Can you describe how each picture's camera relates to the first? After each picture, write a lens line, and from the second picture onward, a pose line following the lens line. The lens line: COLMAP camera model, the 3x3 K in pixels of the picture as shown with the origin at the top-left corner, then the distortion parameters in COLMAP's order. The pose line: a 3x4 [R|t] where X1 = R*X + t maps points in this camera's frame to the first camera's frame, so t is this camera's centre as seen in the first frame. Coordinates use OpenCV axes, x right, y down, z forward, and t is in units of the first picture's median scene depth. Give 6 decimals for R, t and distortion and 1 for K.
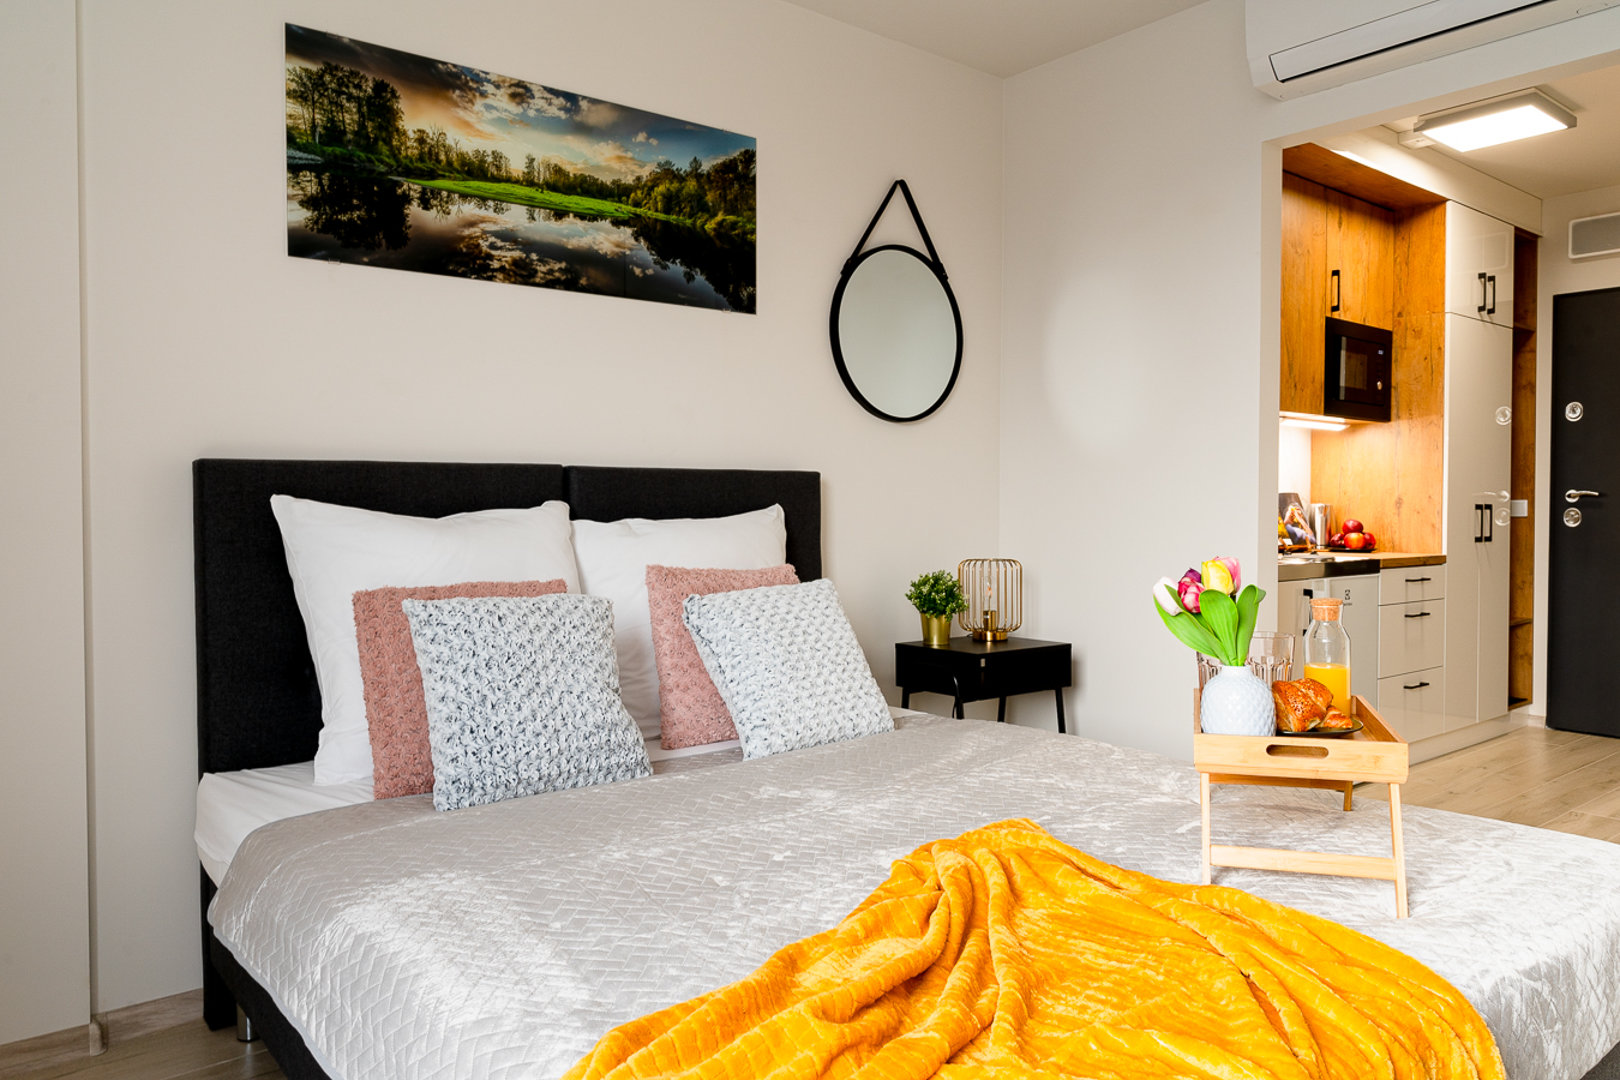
lens RADIAL K [[1116.1, 0, 816.9], [0, 1116.1, 529.0], [0, 0, 1]] dist [-0.008741, -0.001487]
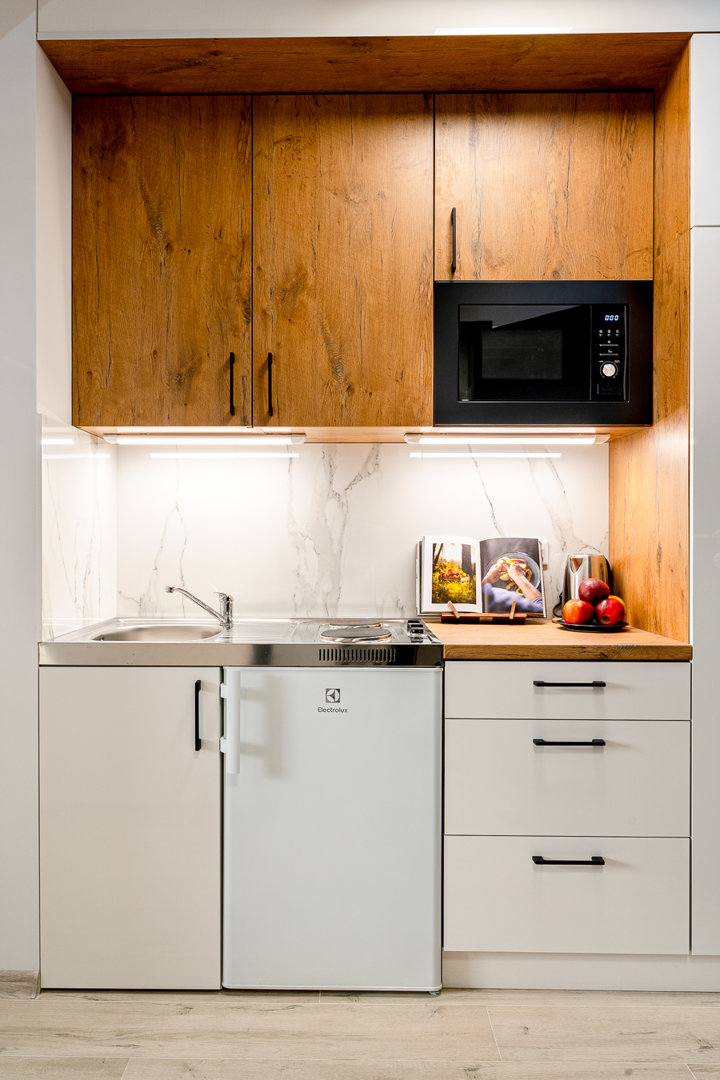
lens RADIAL K [[744.1, 0, 315.4], [0, 744.1, 547.2], [0, 0, 1]] dist [-0.008741, -0.001487]
pose [[0.771444, 0.002712, -0.636292, 0.634251], [-0.012445, 0.999864, -0.010827, -0.020469], [0.636176, 0.016271, 0.771373, 0.555752]]
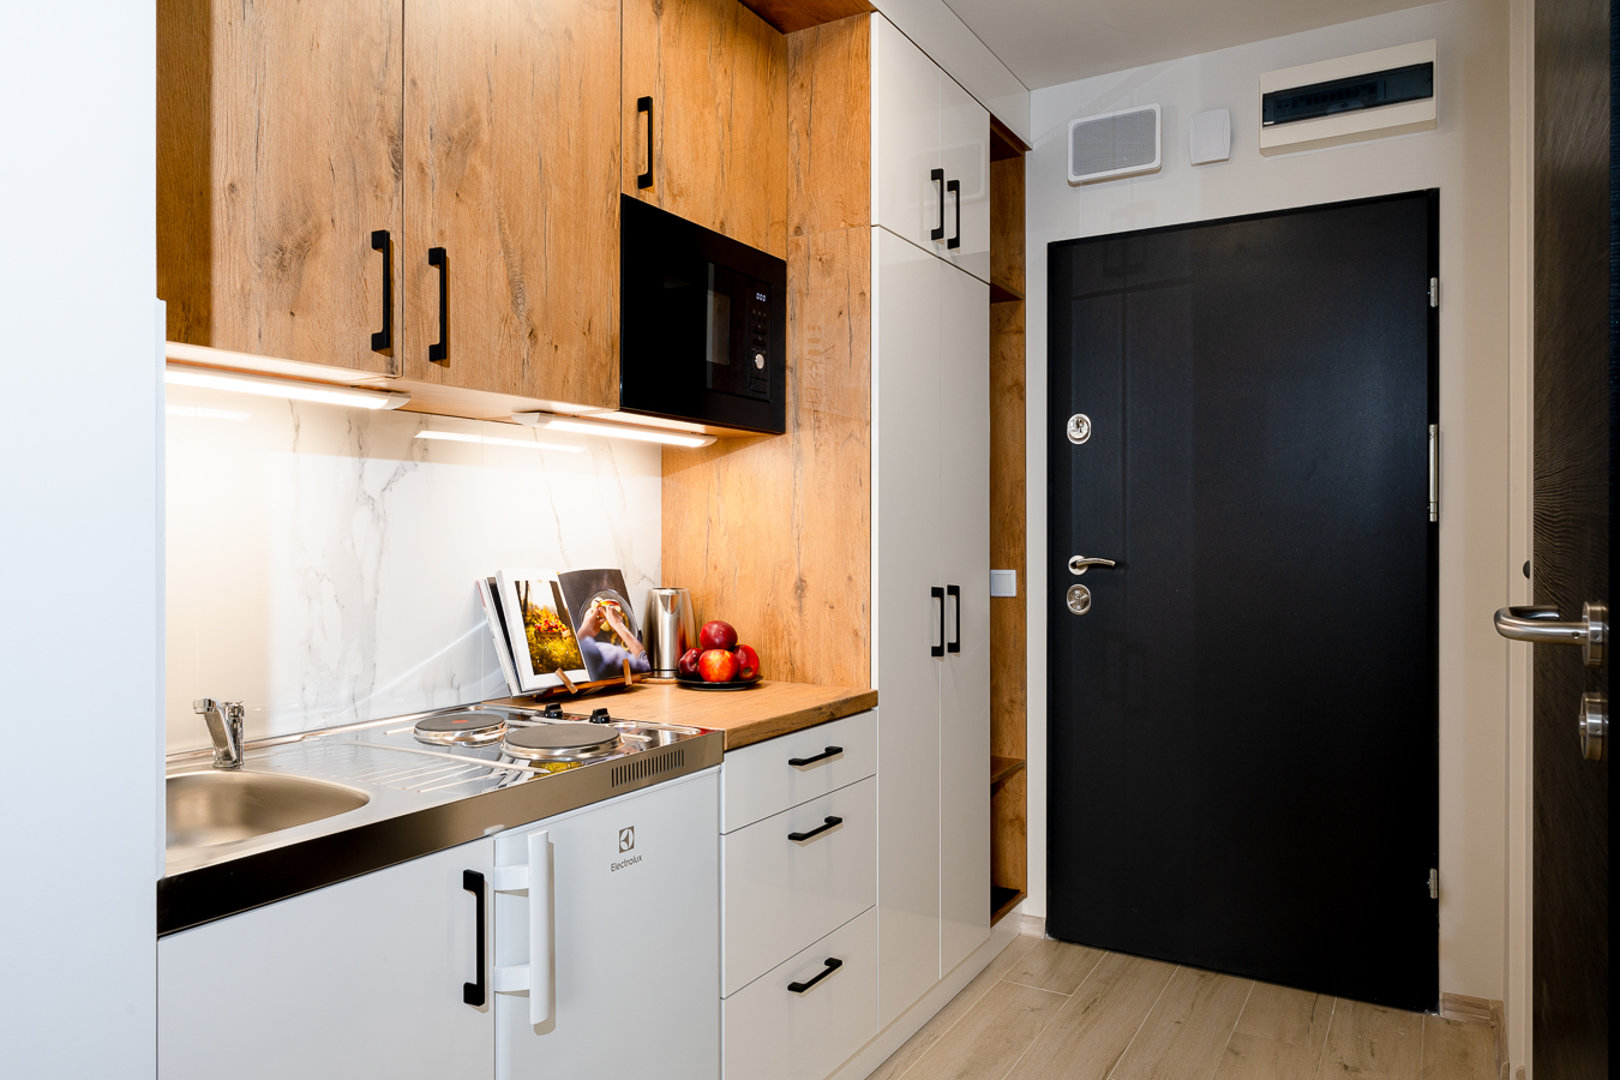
lens RADIAL K [[1116.1, 0, 779.7], [0, 1116.1, 541.2], [0, 0, 1]] dist [-0.008741, -0.001487]
pose [[0.938420, -0.003914, 0.345474, 0.329631], [0.009711, 0.999840, -0.015050, -0.037531], [-0.345360, 0.017478, 0.938308, 0.505533]]
